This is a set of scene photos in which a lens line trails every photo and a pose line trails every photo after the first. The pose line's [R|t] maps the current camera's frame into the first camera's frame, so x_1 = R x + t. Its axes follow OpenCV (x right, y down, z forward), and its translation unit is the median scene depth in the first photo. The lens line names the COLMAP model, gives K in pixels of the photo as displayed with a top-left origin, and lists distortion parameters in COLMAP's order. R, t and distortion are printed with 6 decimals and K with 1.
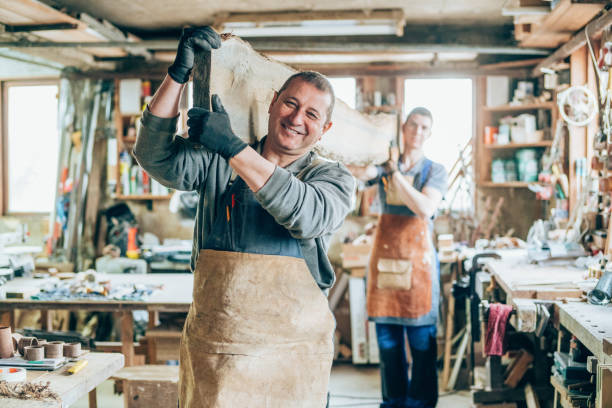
lens RADIAL K [[864.6, 0, 303.2], [0, 864.6, 201.8], [0, 0, 1]] dist [-0.176697, 0.000000]
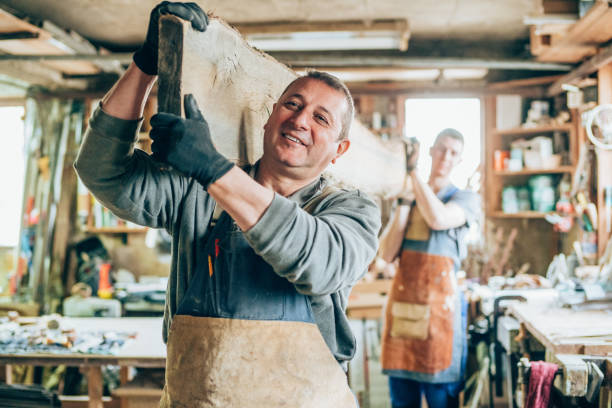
lens RADIAL K [[864.6, 0, 305.9], [0, 864.6, 202.2], [0, 0, 1]] dist [-0.176697, 0.000000]
pose [[0.999742, -0.002345, 0.022600, -0.009806], [0.003080, 0.999467, -0.032509, -0.005306], [-0.022512, 0.032570, 0.999216, 0.108240]]
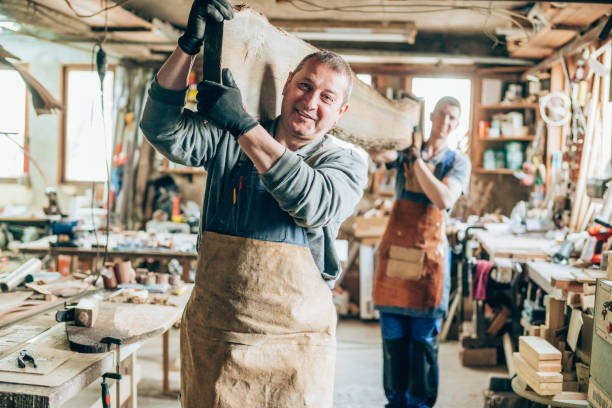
lens RADIAL K [[864.6, 0, 303.9], [0, 864.6, 201.3], [0, 0, 1]] dist [-0.176697, 0.000000]
pose [[0.999344, 0.035244, 0.008368, -0.038411], [-0.035427, 0.999109, 0.022919, 0.003675], [-0.007553, -0.023201, 0.999702, -0.194535]]
